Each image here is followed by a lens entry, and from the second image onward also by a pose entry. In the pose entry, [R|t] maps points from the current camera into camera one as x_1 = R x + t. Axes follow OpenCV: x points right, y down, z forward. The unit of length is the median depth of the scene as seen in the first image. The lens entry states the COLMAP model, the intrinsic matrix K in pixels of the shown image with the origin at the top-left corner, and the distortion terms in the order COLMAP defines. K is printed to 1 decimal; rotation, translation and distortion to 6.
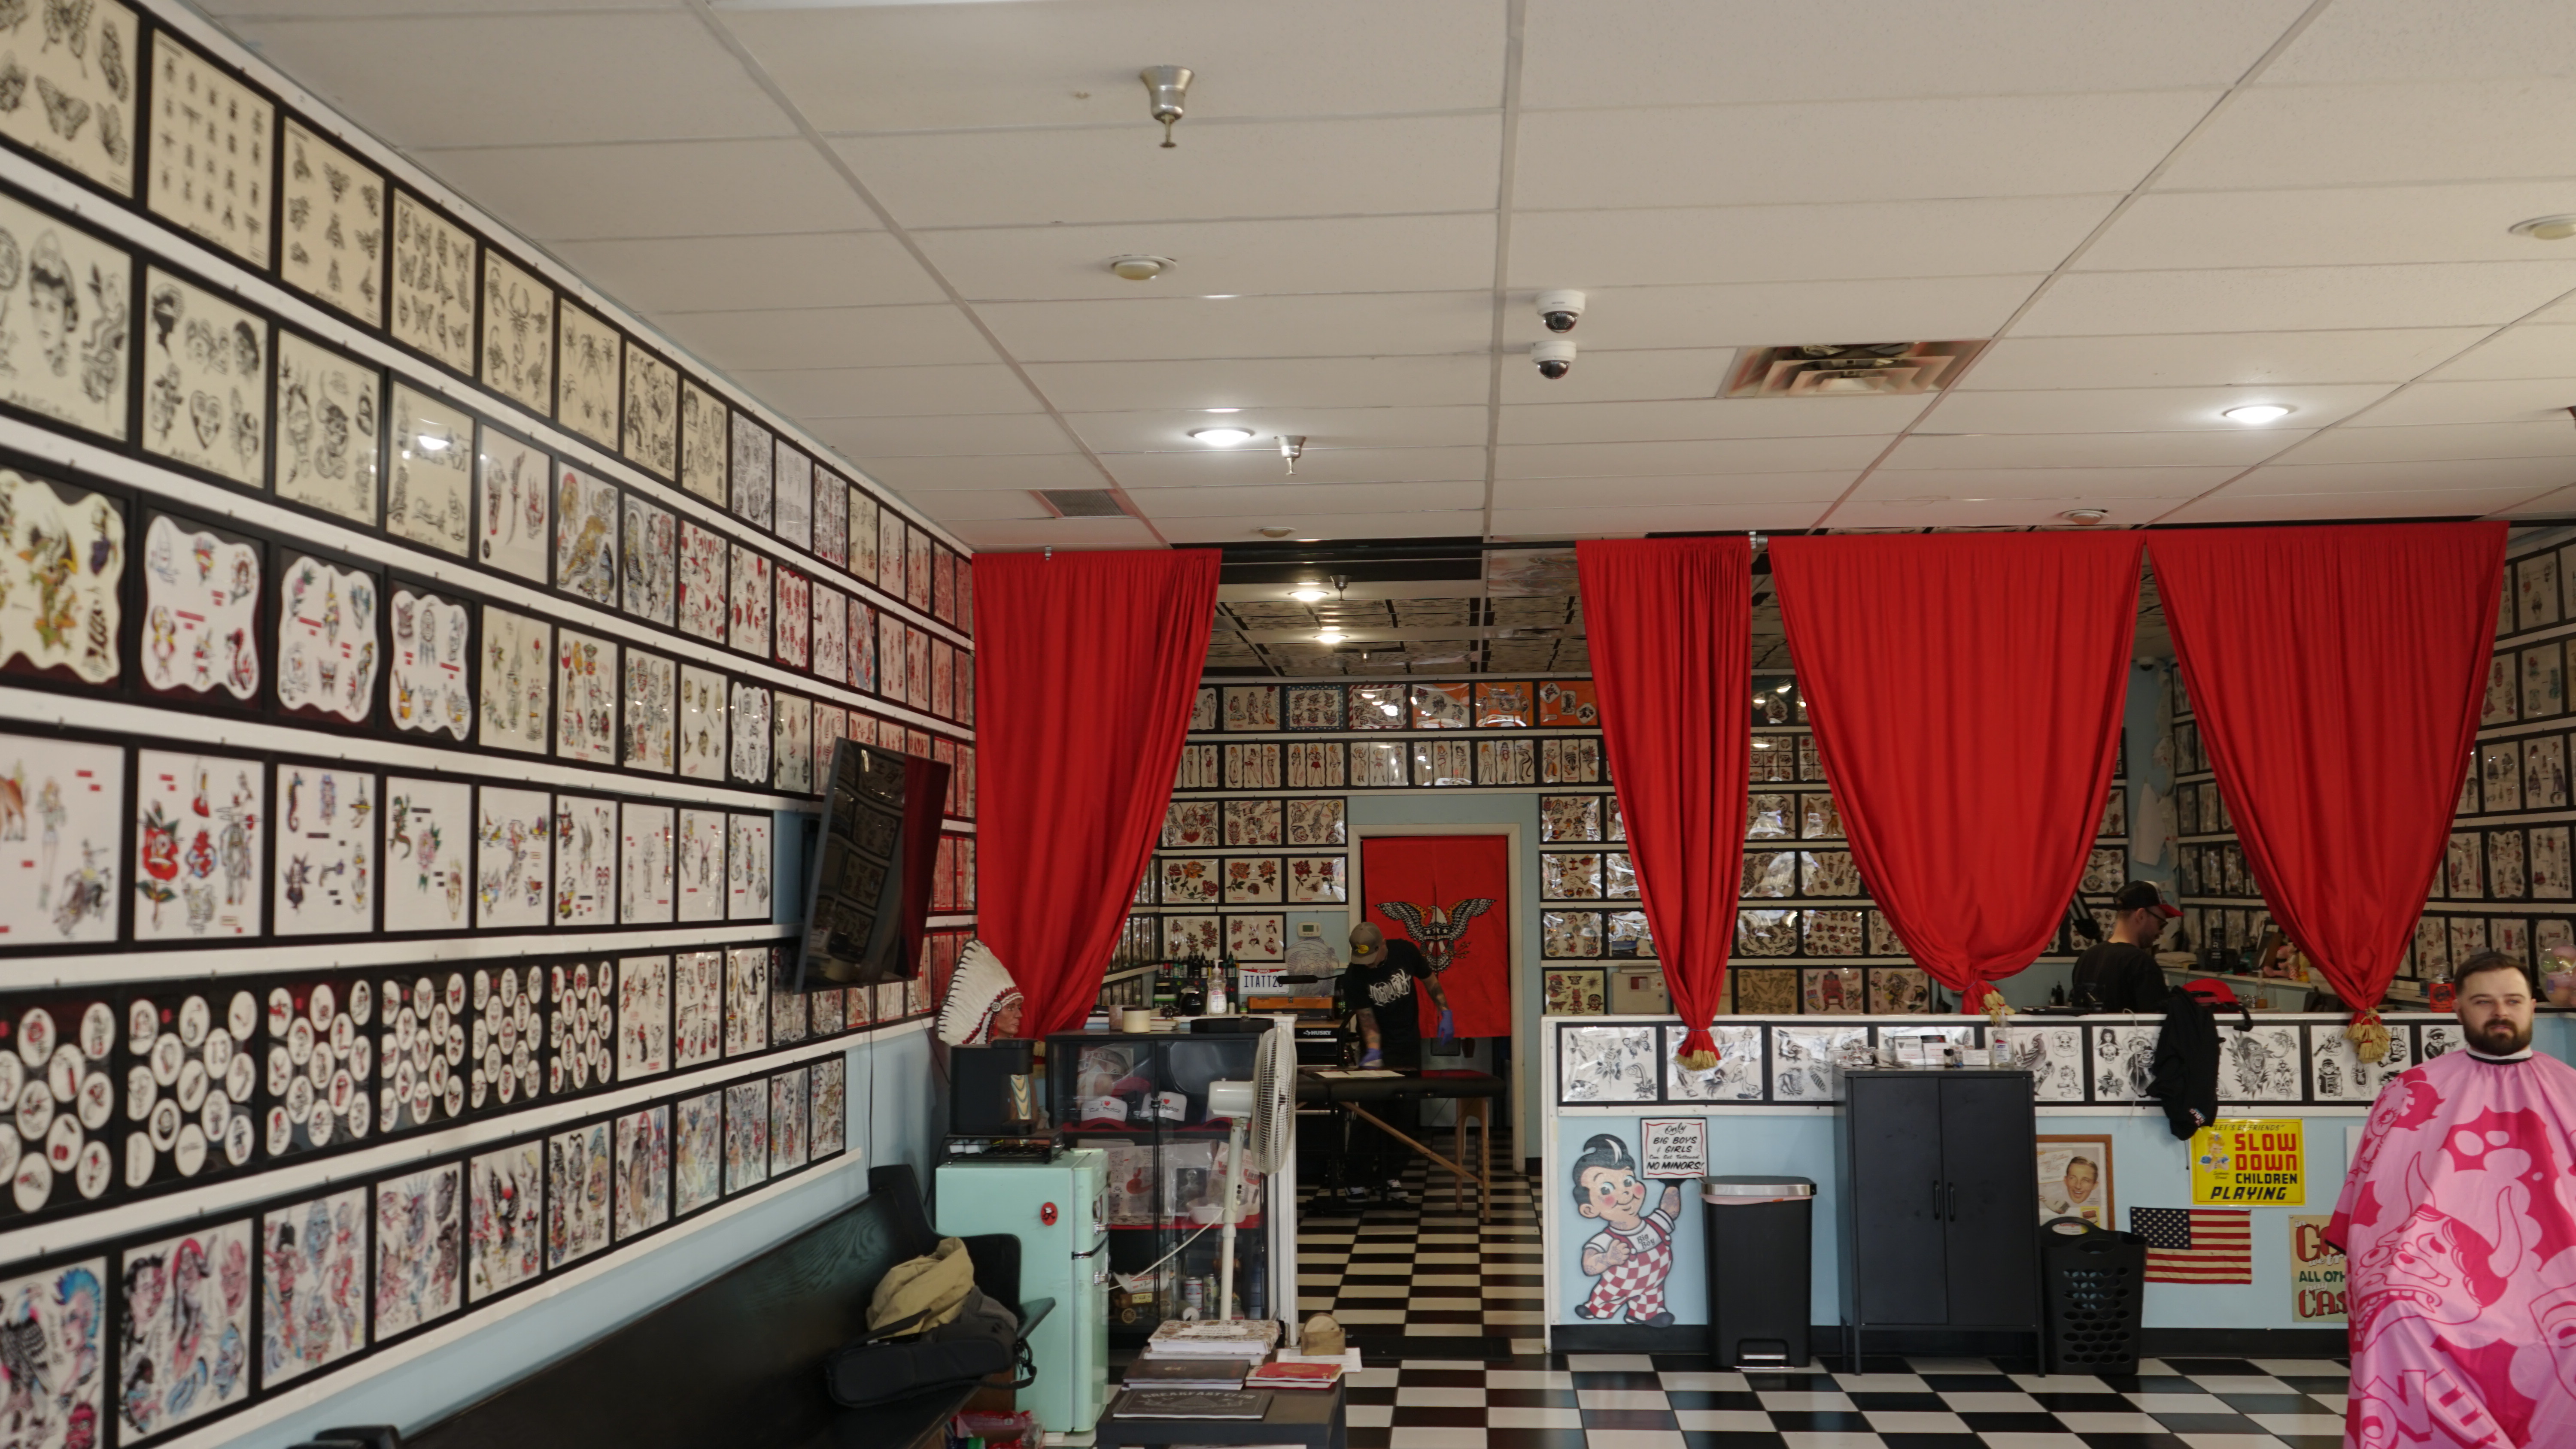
lens RADIAL K [[2362.4, 0, 1288.0], [0, 2362.4, 724.5], [0, 0, 1]] dist [-0.002356, 0.007824]
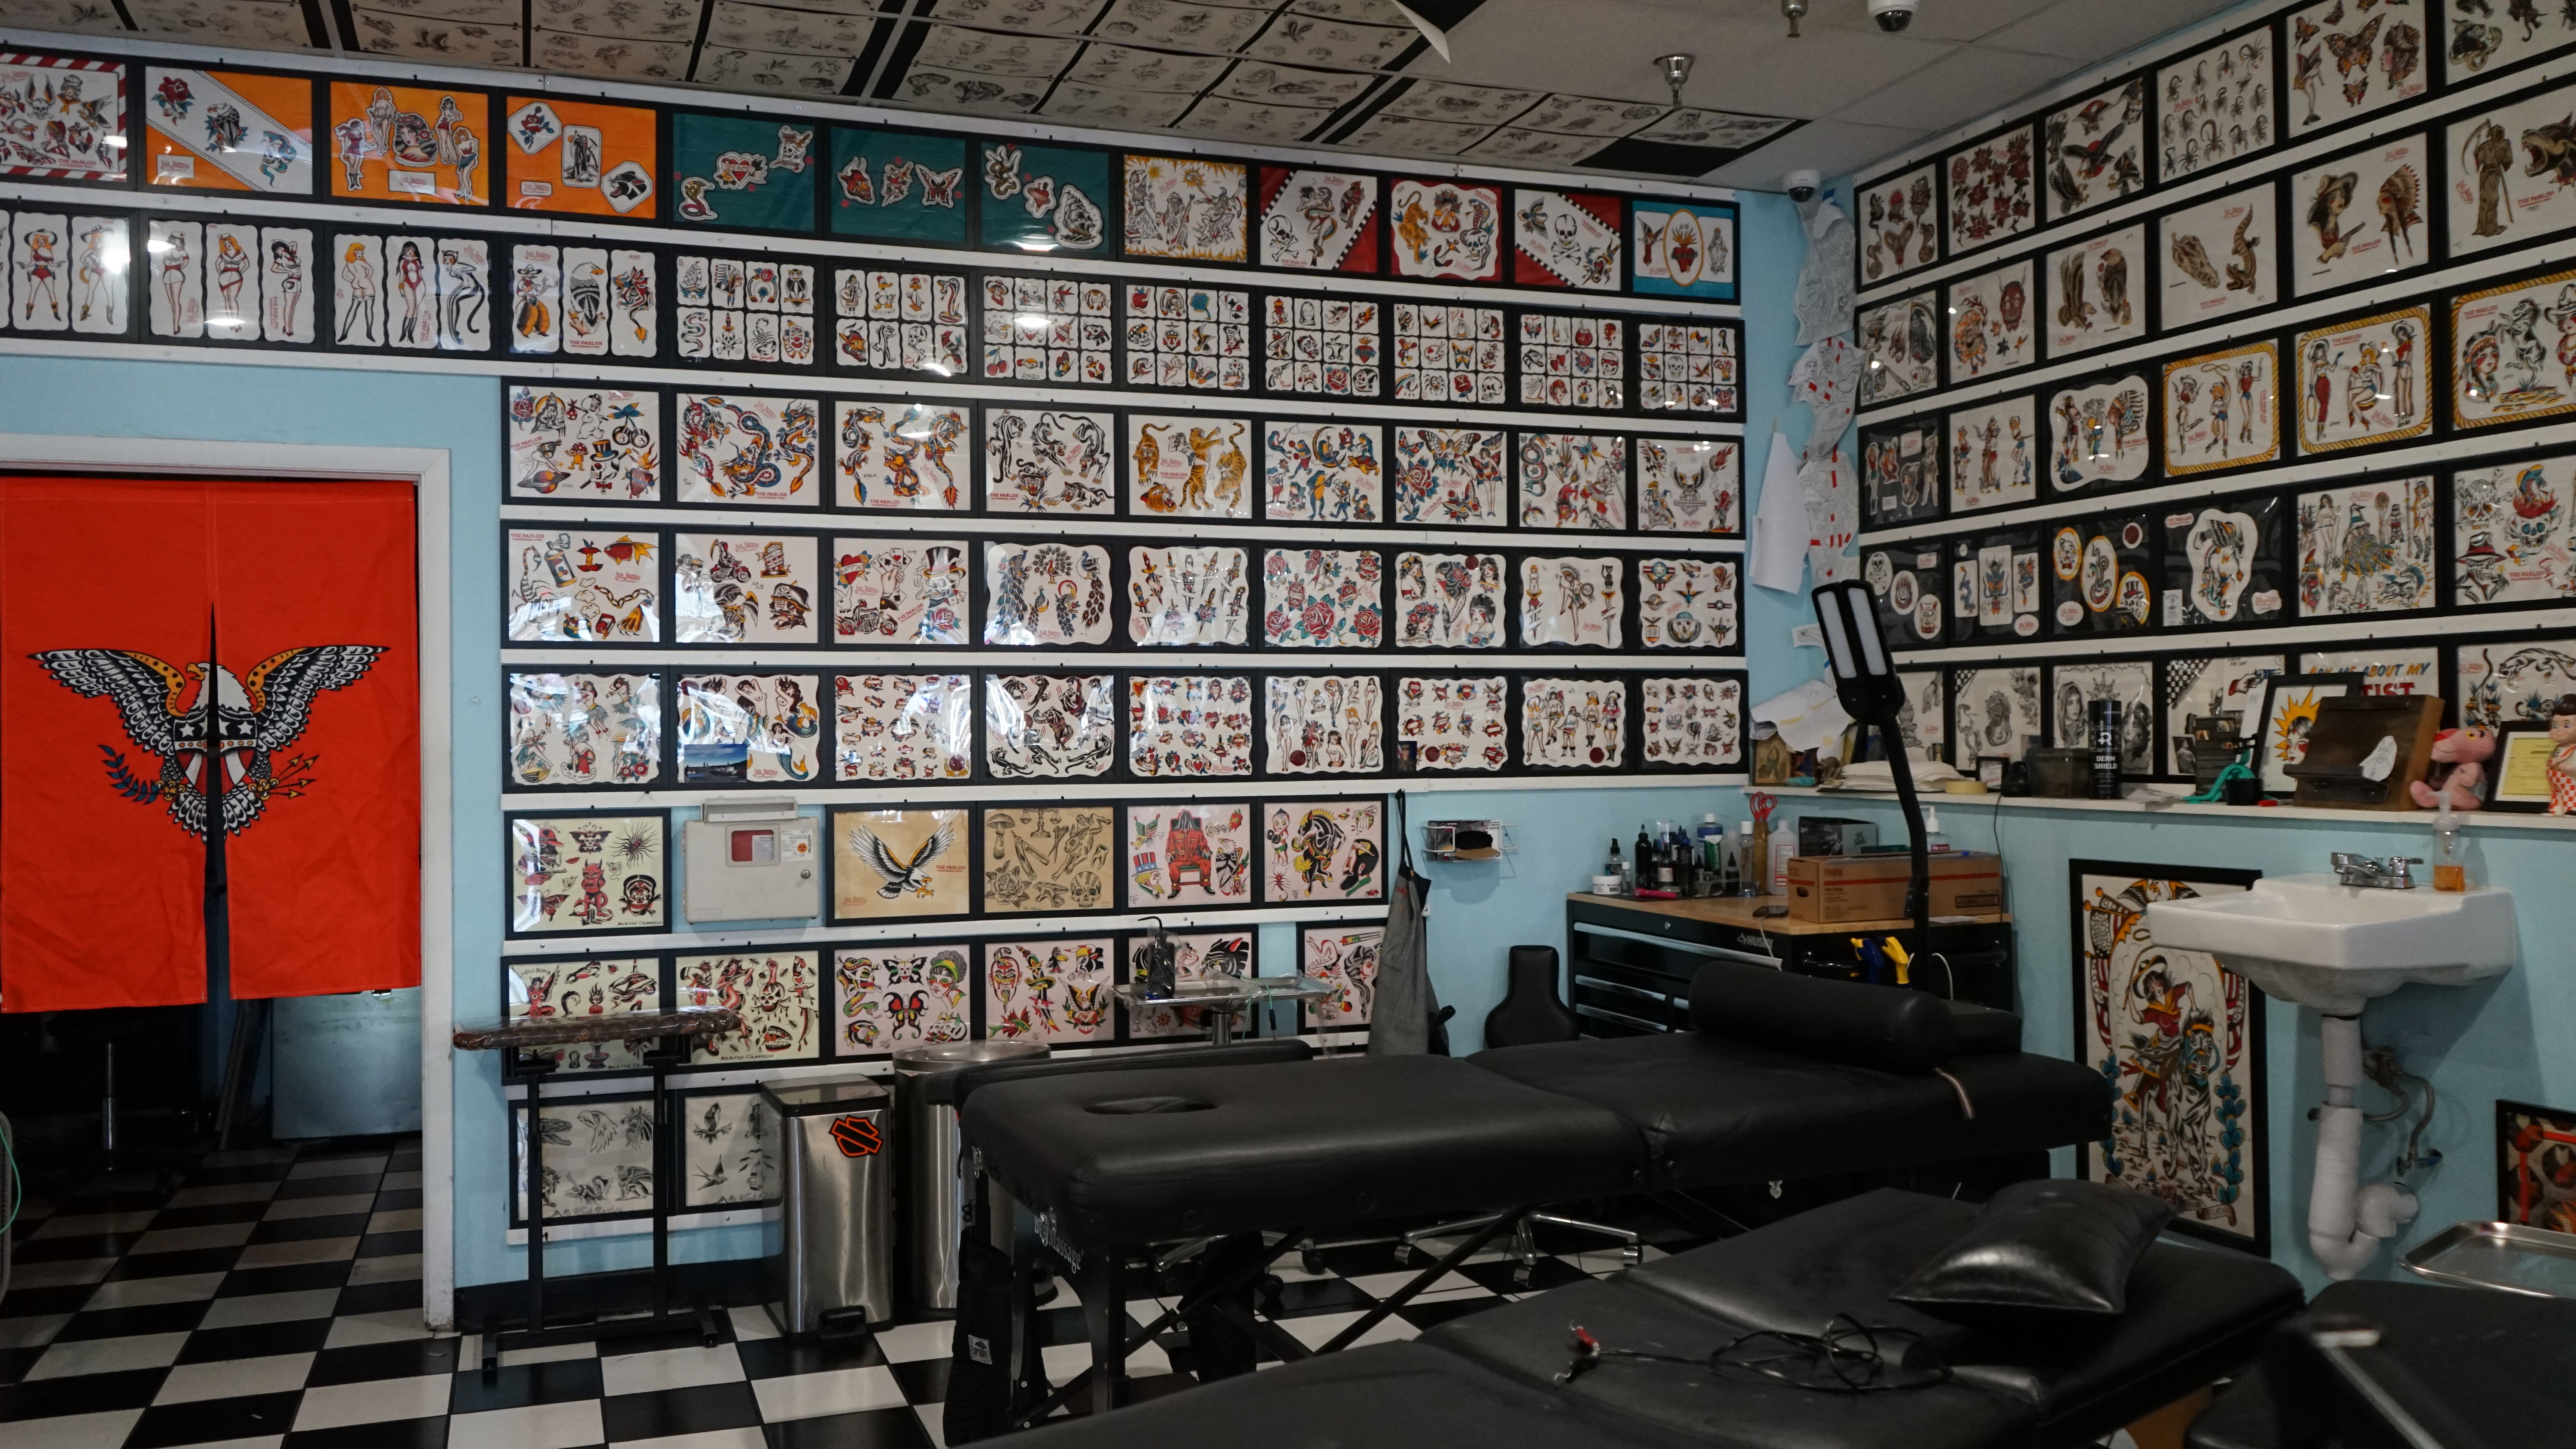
lens RADIAL K [[2039.1, 0, 1286.6], [0, 2039.1, 717.7], [0, 0, 1]] dist [-0.010452, 0.006794]
pose [[0.910785, 0.003880, 0.412864, 0.086414], [-0.028289, 0.998192, 0.053025, 0.065383], [-0.411912, -0.059974, 0.909248, 0.638147]]
